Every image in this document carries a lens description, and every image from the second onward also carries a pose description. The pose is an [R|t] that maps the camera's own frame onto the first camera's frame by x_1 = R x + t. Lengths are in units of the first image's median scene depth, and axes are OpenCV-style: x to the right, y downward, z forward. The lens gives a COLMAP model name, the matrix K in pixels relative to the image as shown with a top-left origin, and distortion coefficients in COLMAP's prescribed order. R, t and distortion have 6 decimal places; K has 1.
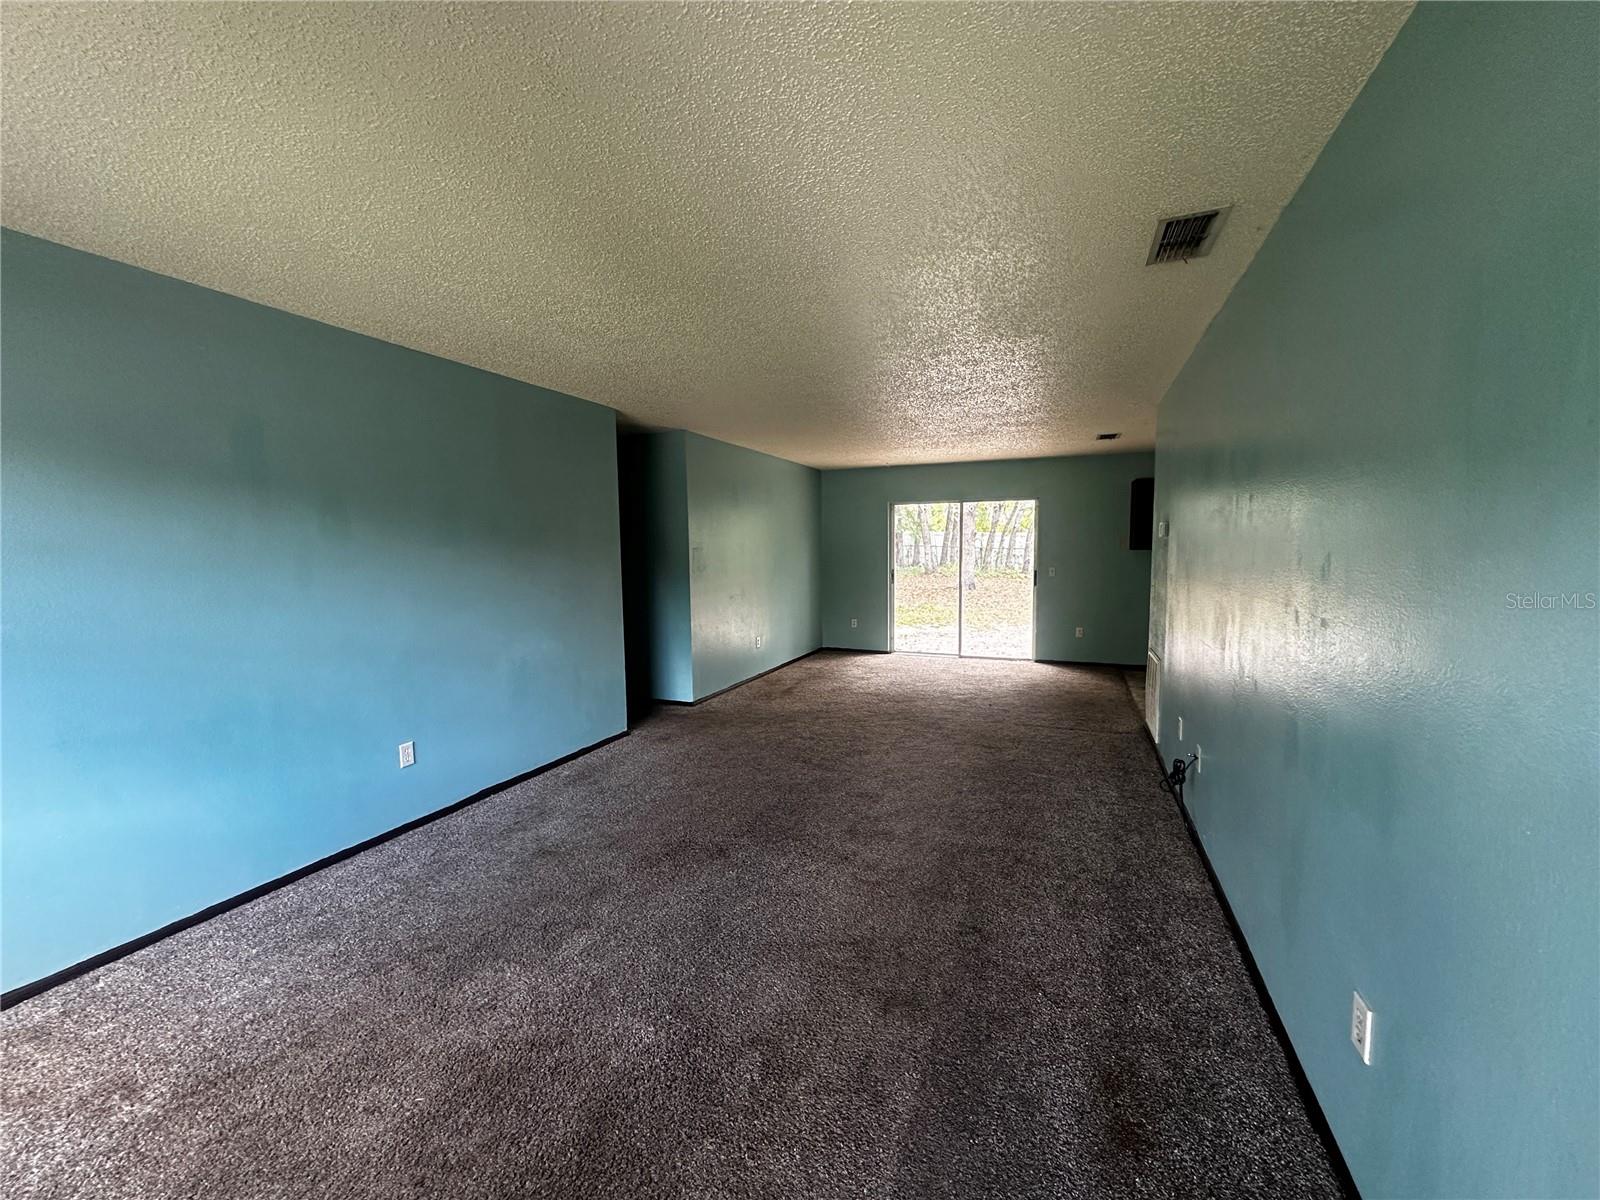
lens RADIAL K [[648.6, 0, 801.1], [0, 648.6, 599.2], [0, 0, 1]] dist [0.001404, 0.000010]
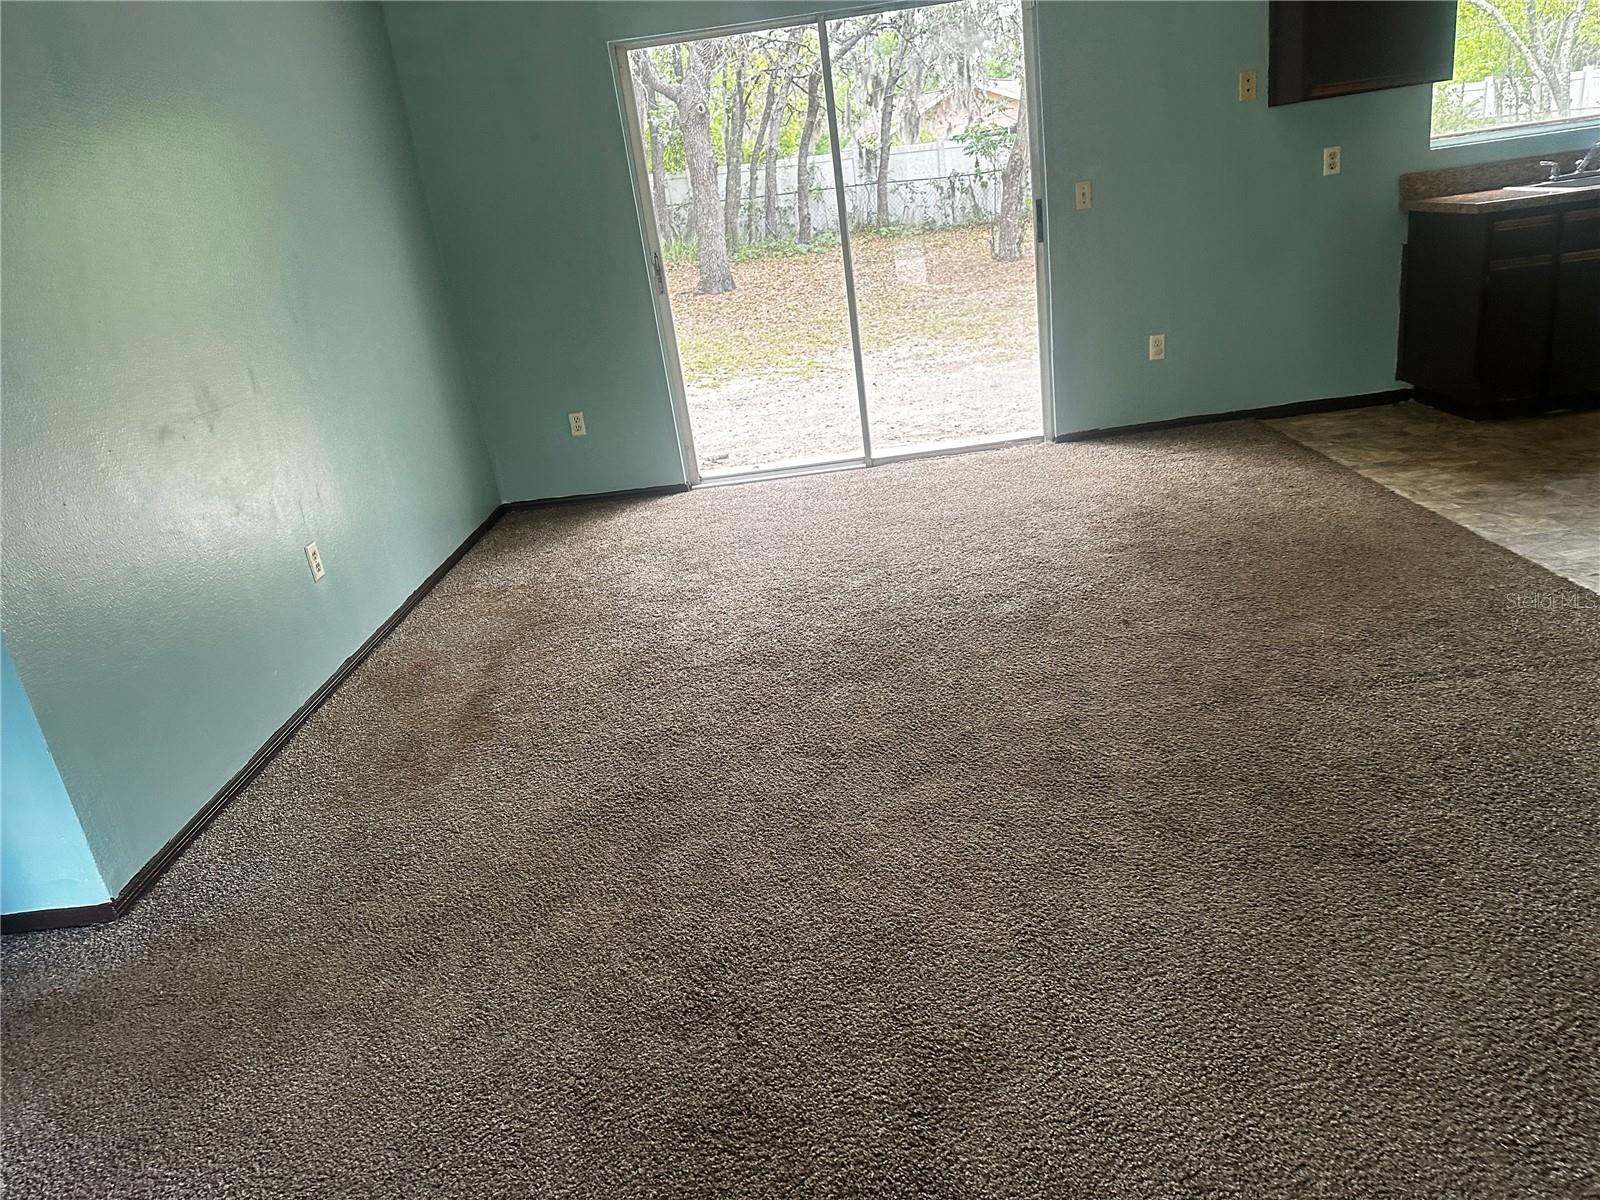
lens RADIAL K [[1131.0, 0, 800.8], [0, 1131.0, 606.3], [0, 0, 1]] dist [0.011018, -0.005809]
pose [[0.920393, -0.232727, 0.314190, -0.029944], [0.149725, 0.952098, 0.266630, -0.016878], [-0.361192, -0.198362, 0.911149, 0.435360]]
